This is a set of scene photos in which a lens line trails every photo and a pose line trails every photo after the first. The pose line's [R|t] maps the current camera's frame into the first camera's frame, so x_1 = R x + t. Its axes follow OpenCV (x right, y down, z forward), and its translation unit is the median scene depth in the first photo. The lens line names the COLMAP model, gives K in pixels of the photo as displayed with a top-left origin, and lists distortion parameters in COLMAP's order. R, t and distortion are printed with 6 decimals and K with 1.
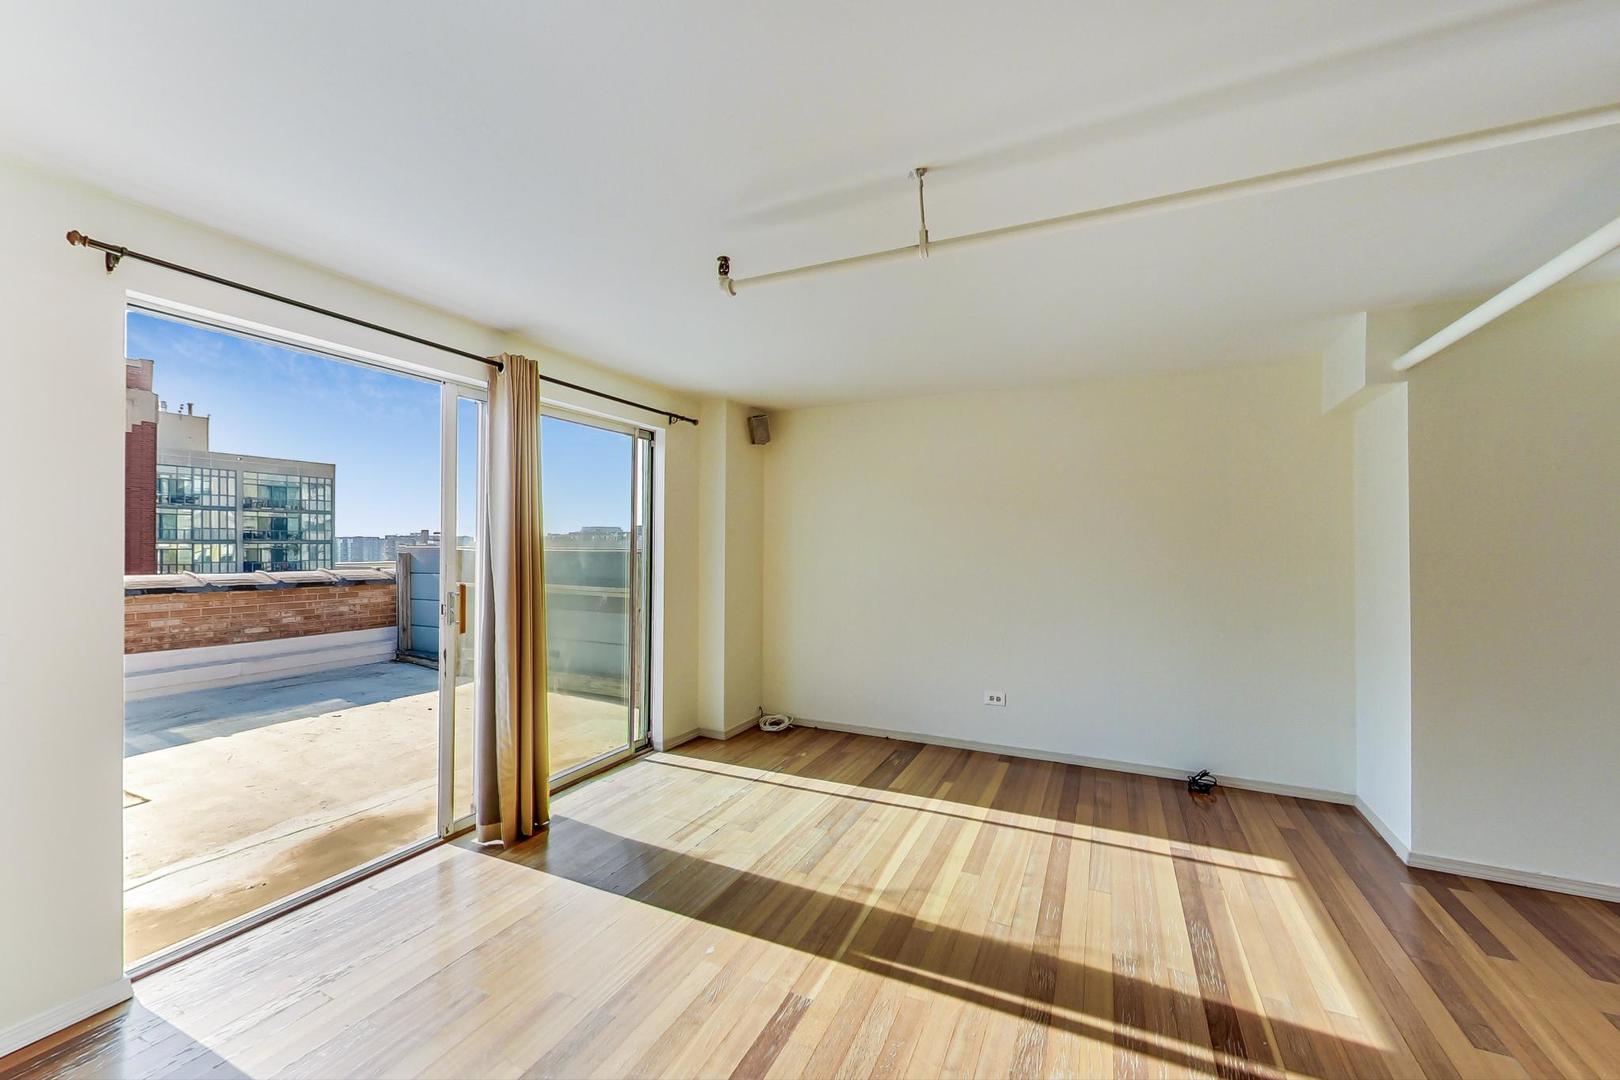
lens RADIAL K [[631.2, 0, 810.0], [0, 631.2, 540.0], [0, 0, 1]] dist [-0.001223, -0.000041]
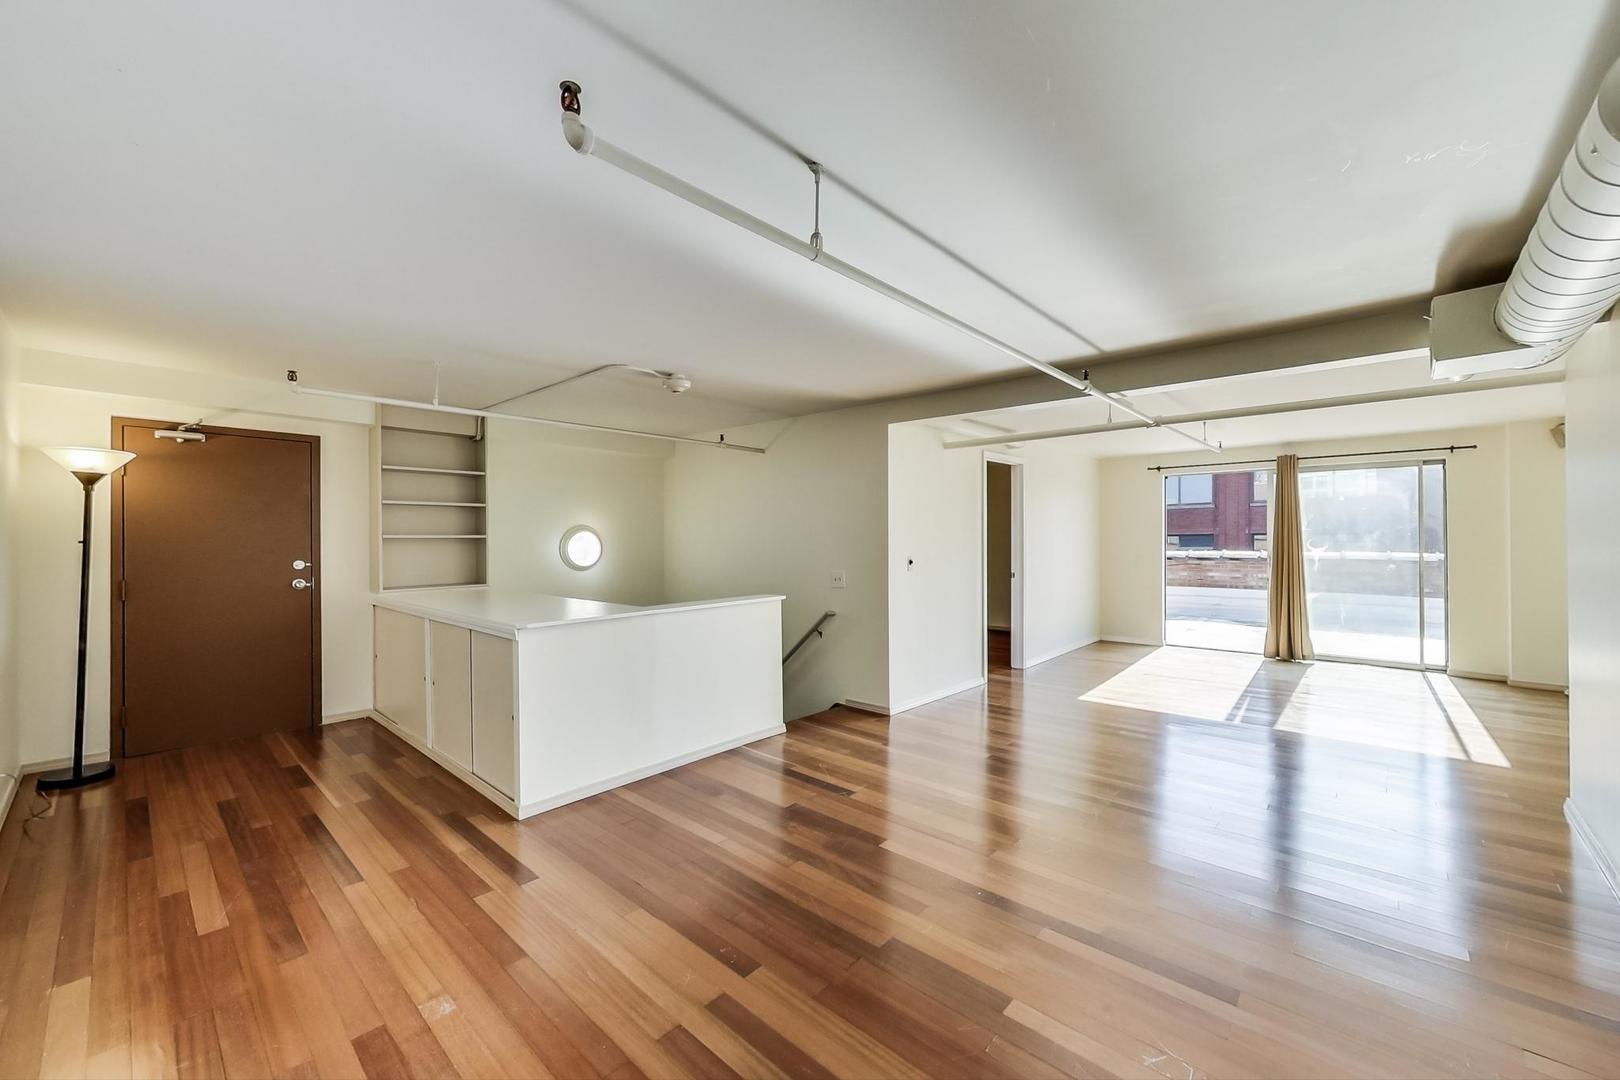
lens RADIAL K [[631.2, 0, 810.0], [0, 631.2, 540.0], [0, 0, 1]] dist [-0.001223, -0.000041]
pose [[-0.292483, 0.002183, -0.956268, 1.123594], [0.011863, 0.999929, -0.001346, 0.003237], [0.956197, -0.011738, -0.292488, 0.003123]]
